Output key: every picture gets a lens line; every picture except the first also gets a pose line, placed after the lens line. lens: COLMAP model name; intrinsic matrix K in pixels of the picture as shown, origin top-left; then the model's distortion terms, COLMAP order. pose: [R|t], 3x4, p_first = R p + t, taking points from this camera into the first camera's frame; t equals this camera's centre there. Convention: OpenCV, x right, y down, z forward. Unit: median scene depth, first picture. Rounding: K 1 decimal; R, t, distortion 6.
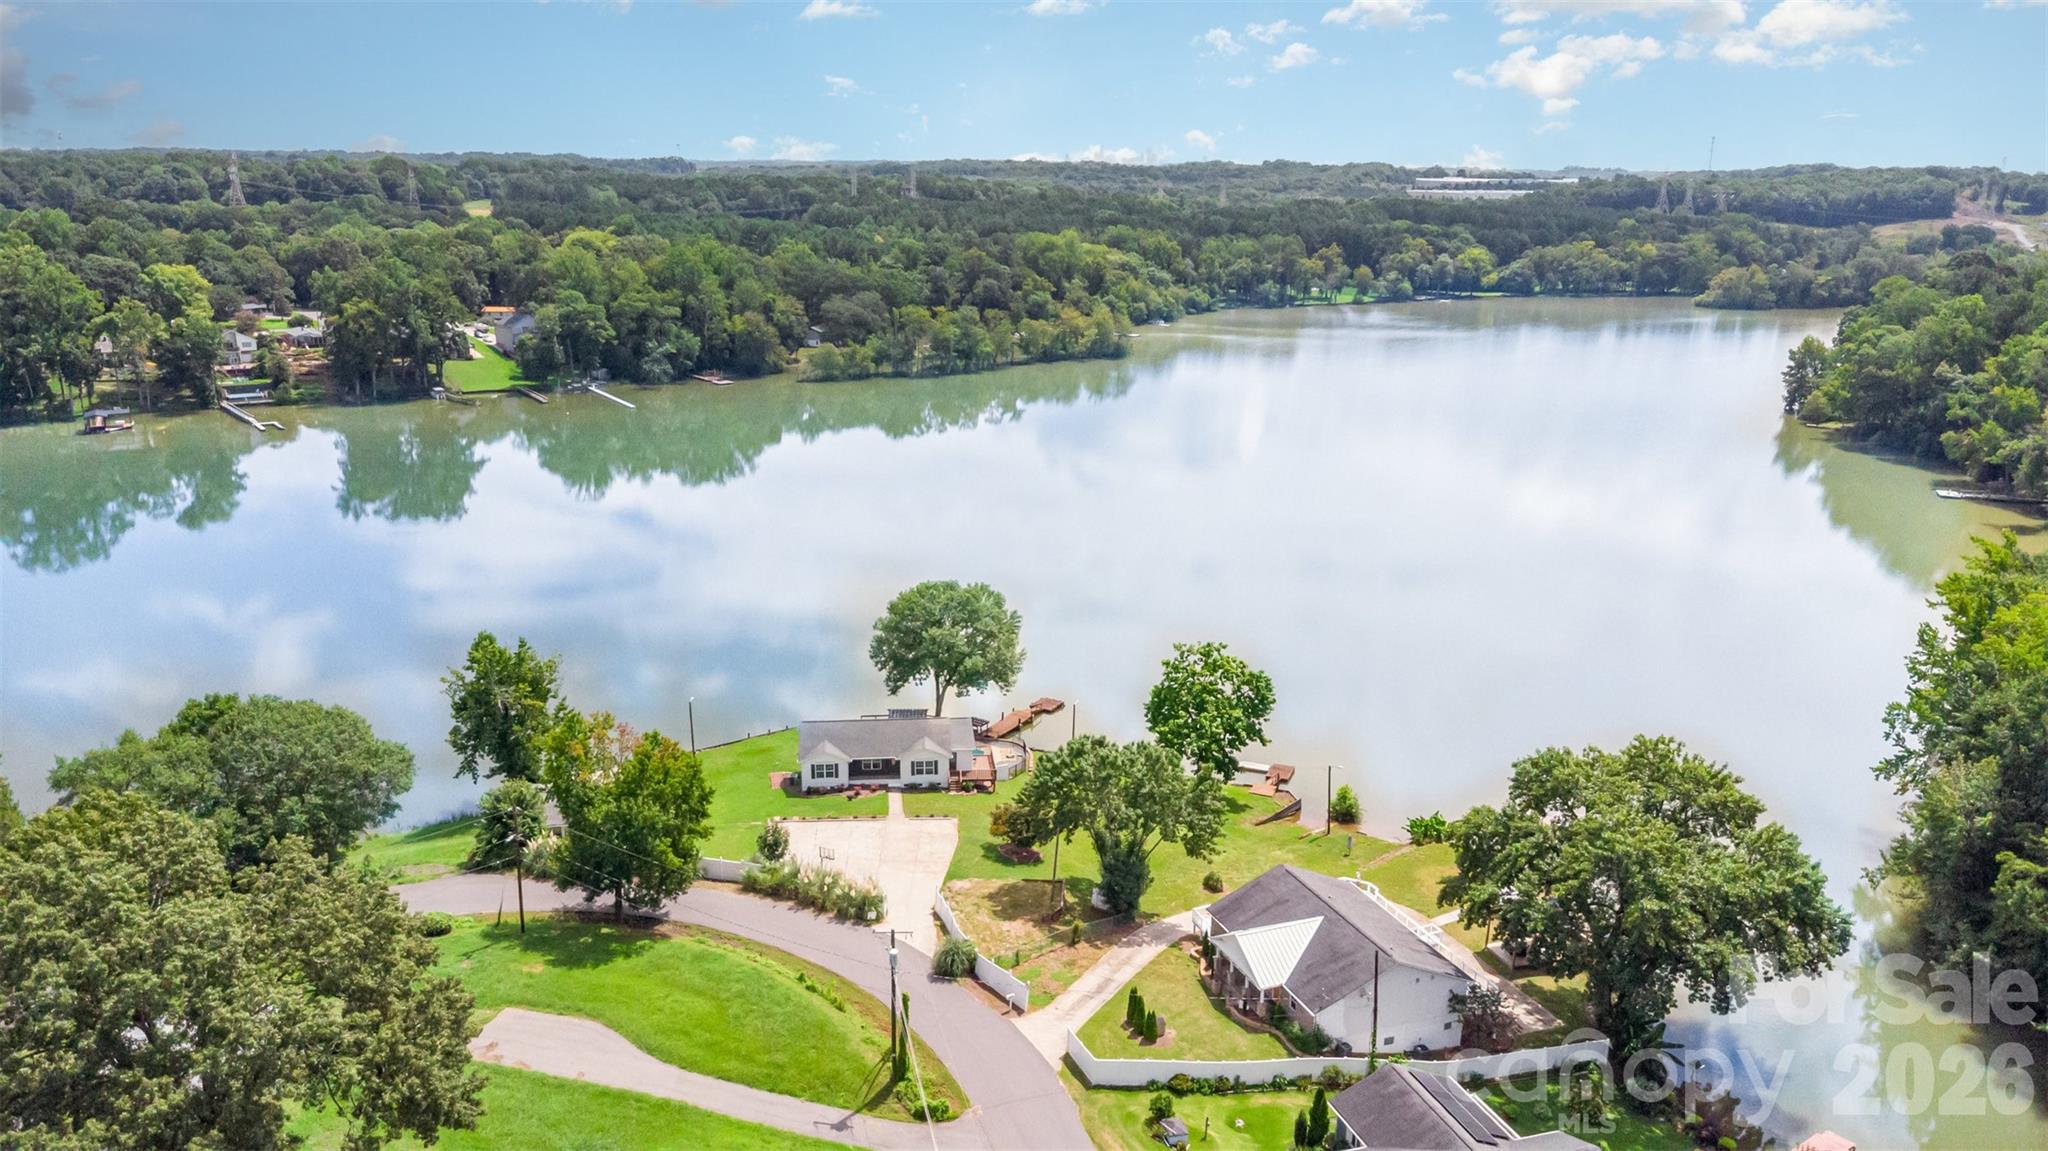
lens RADIAL K [[1484.4, 0, 1024.0], [0, 1484.4, 575.5], [0, 0, 1]] dist [0.040909, -0.046811]
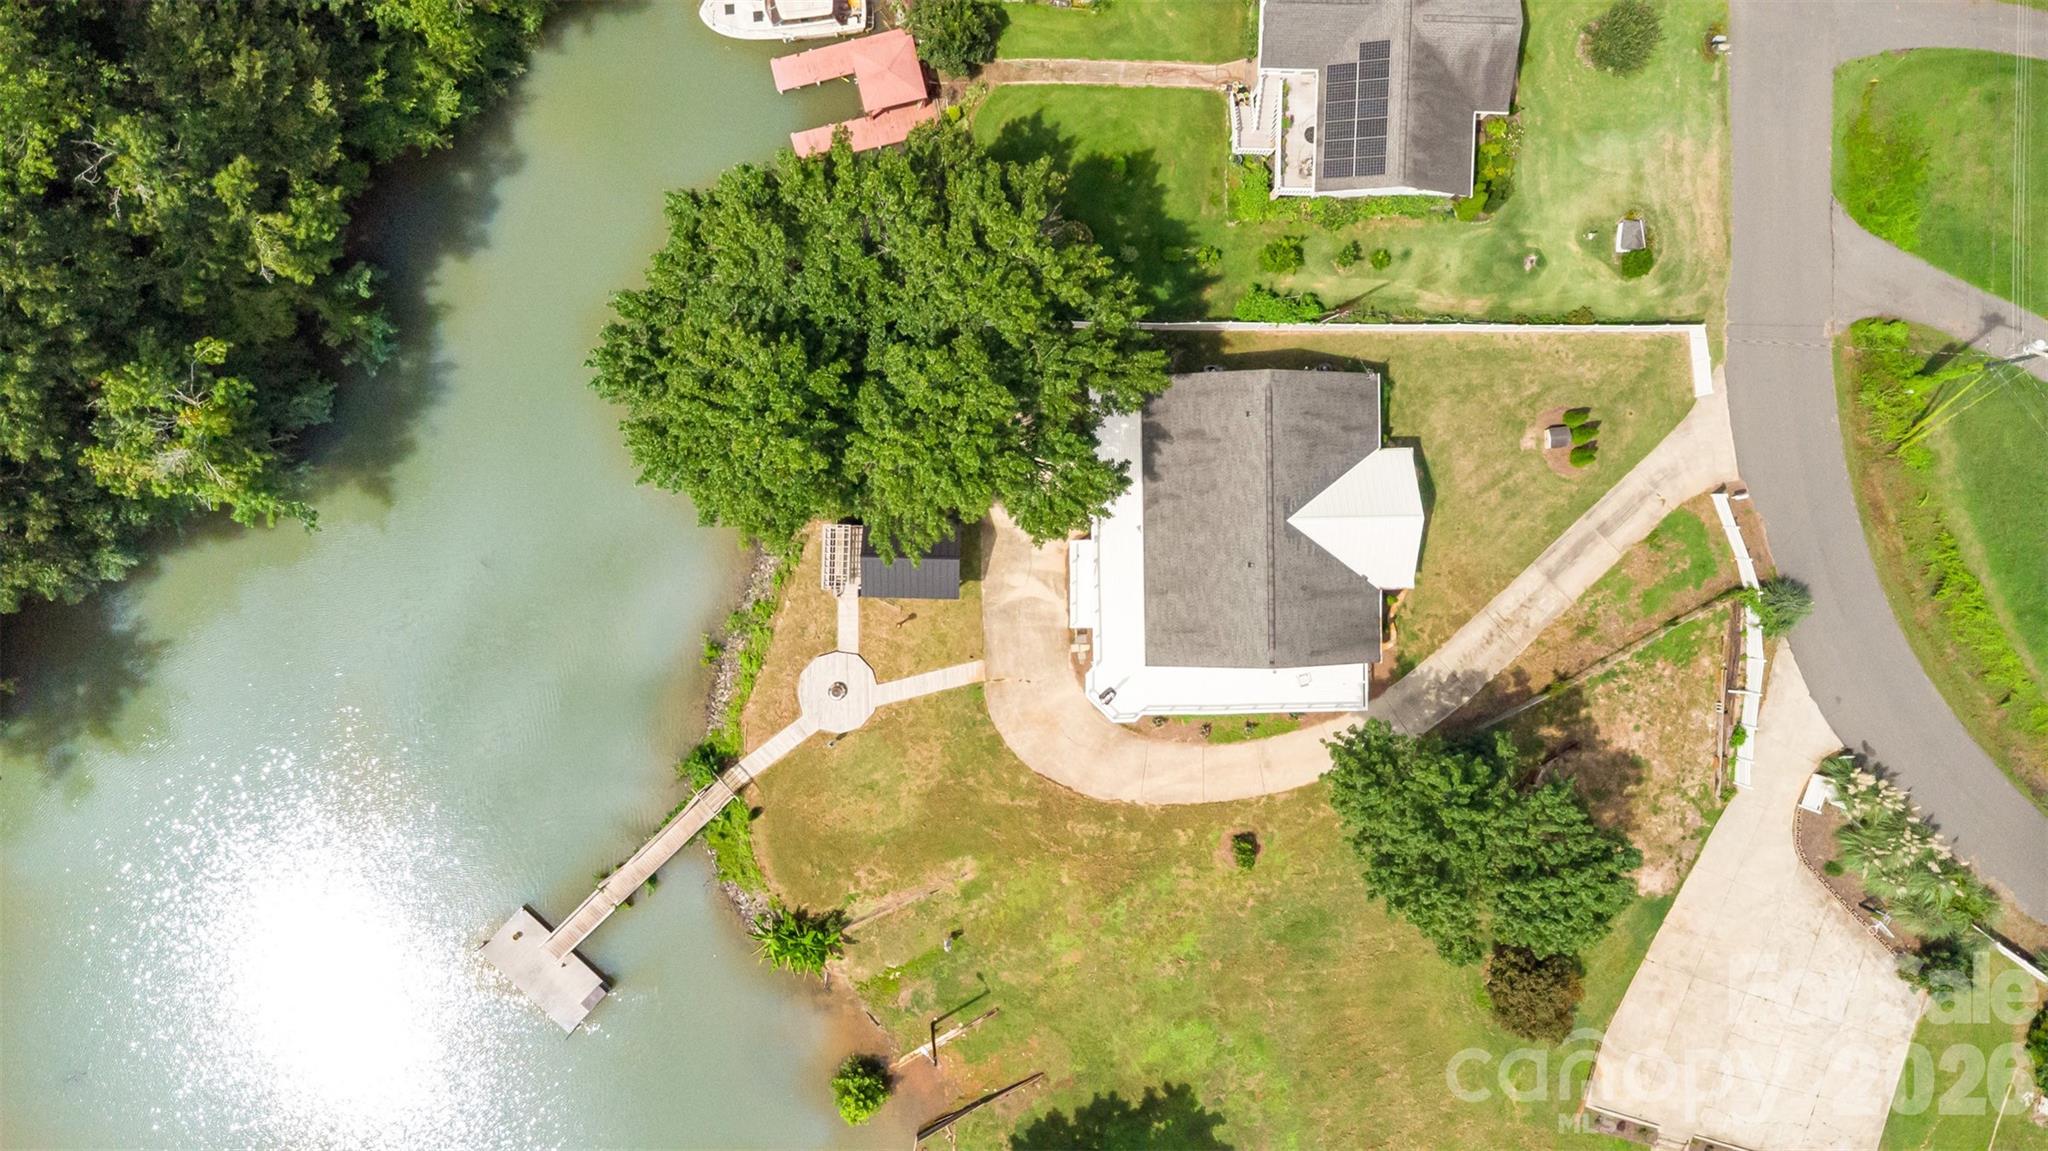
lens RADIAL K [[1484.4, 0, 1024.0], [0, 1484.4, 575.5], [0, 0, 1]] dist [0.040909, -0.046811]
pose [[-0.939371, -0.341212, -0.034004, 0.304145], [0.067785, -0.281988, 0.957020, -0.435424], [-0.336136, 0.896692, 0.288020, 0.775440]]
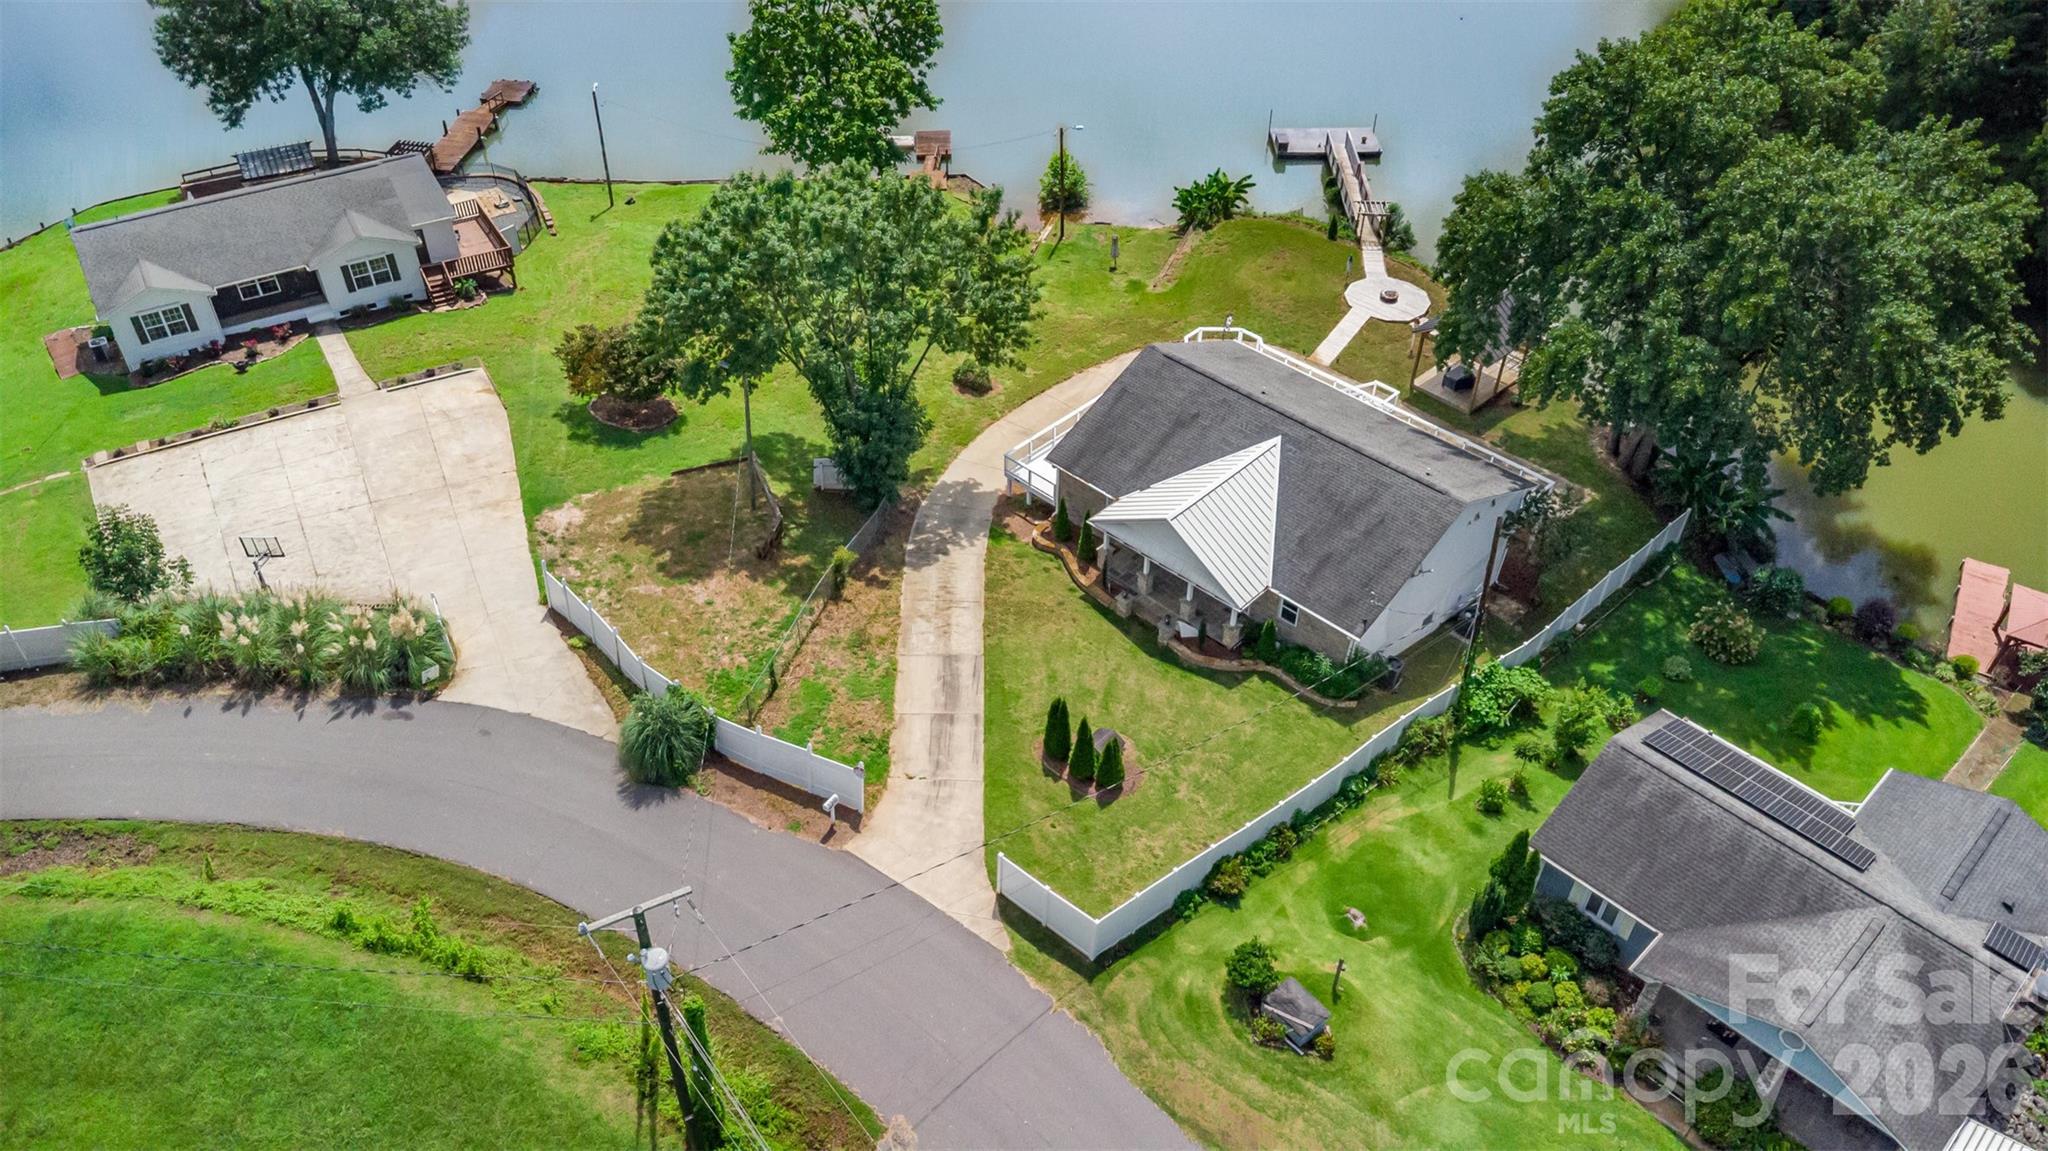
lens RADIAL K [[1484.4, 0, 1024.0], [0, 1484.4, 575.5], [0, 0, 1]] dist [0.040909, -0.046811]
pose [[0.902941, -0.281455, 0.324777, -0.071377], [0.111546, 0.883295, 0.455355, 0.011426], [-0.415036, -0.374931, 0.828958, 0.508577]]
